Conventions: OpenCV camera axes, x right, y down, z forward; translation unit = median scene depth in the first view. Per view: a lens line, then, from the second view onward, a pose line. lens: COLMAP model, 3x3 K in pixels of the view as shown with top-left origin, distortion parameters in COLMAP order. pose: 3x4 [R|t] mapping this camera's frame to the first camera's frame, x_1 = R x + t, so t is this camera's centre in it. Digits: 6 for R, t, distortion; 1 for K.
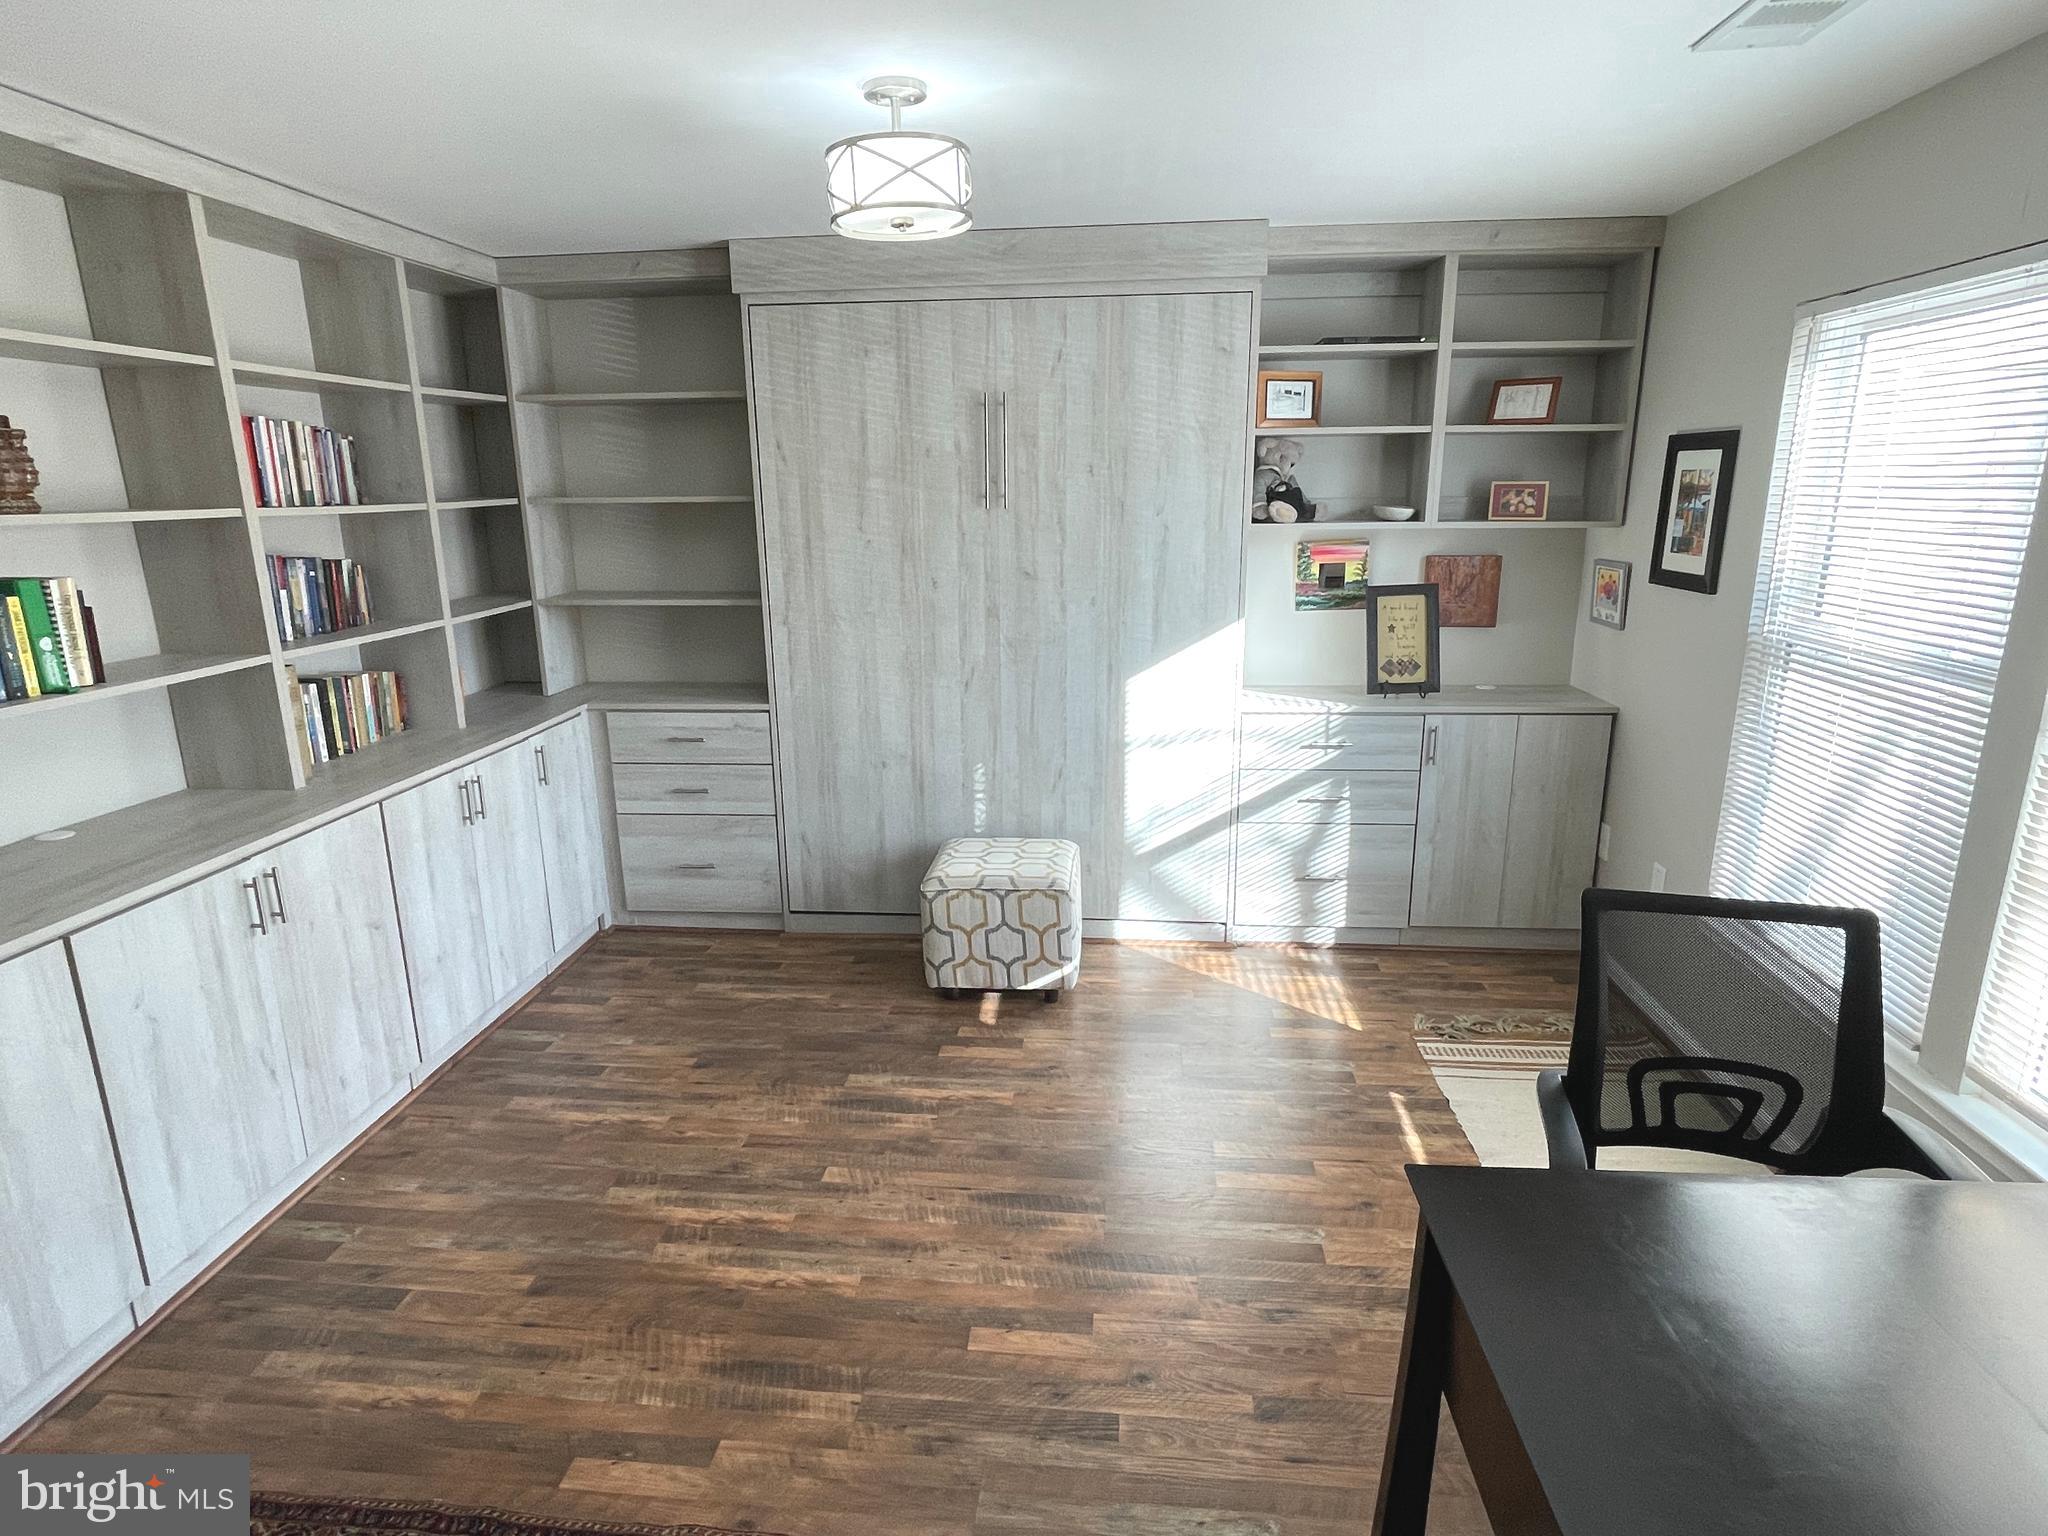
lens RADIAL K [[1126.6, 0, 1026.5], [0, 1126.6, 766.2], [0, 0, 1]] dist [-0.001697, -0.002589]
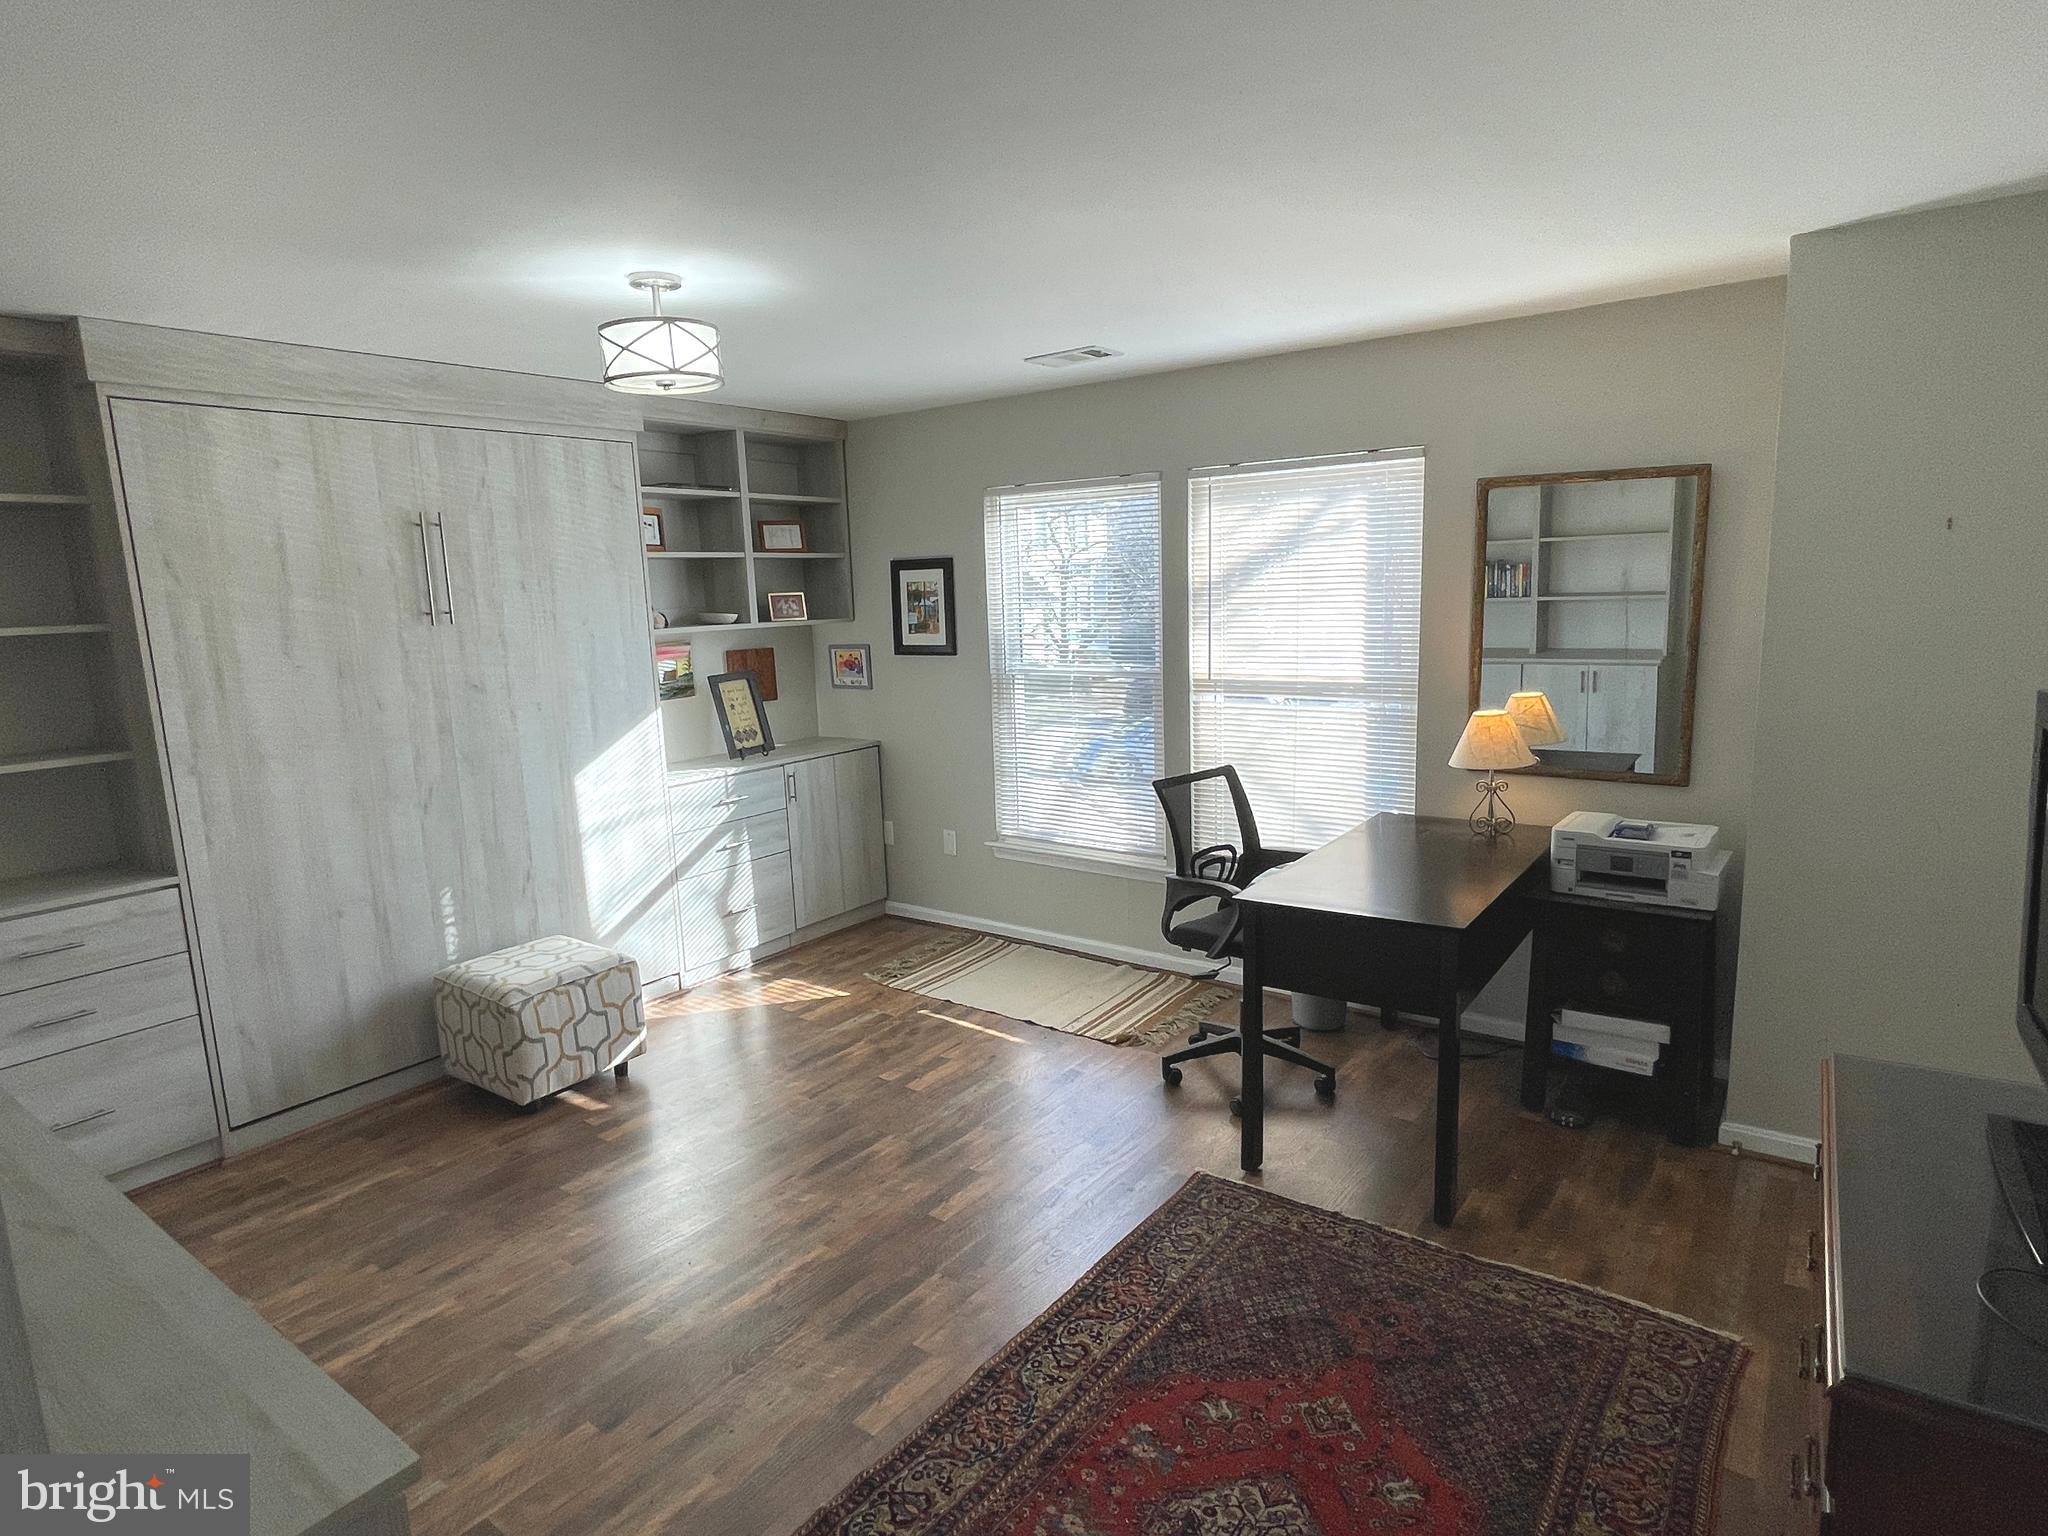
lens RADIAL K [[1126.6, 0, 1024.2], [0, 1126.6, 753.5], [0, 0, 1]] dist [-0.001697, -0.002589]
pose [[0.514506, -0.134235, 0.846914, -0.619136], [0.236557, 0.971563, 0.010282, -0.006212], [-0.824211, 0.195053, 0.531630, 0.063103]]
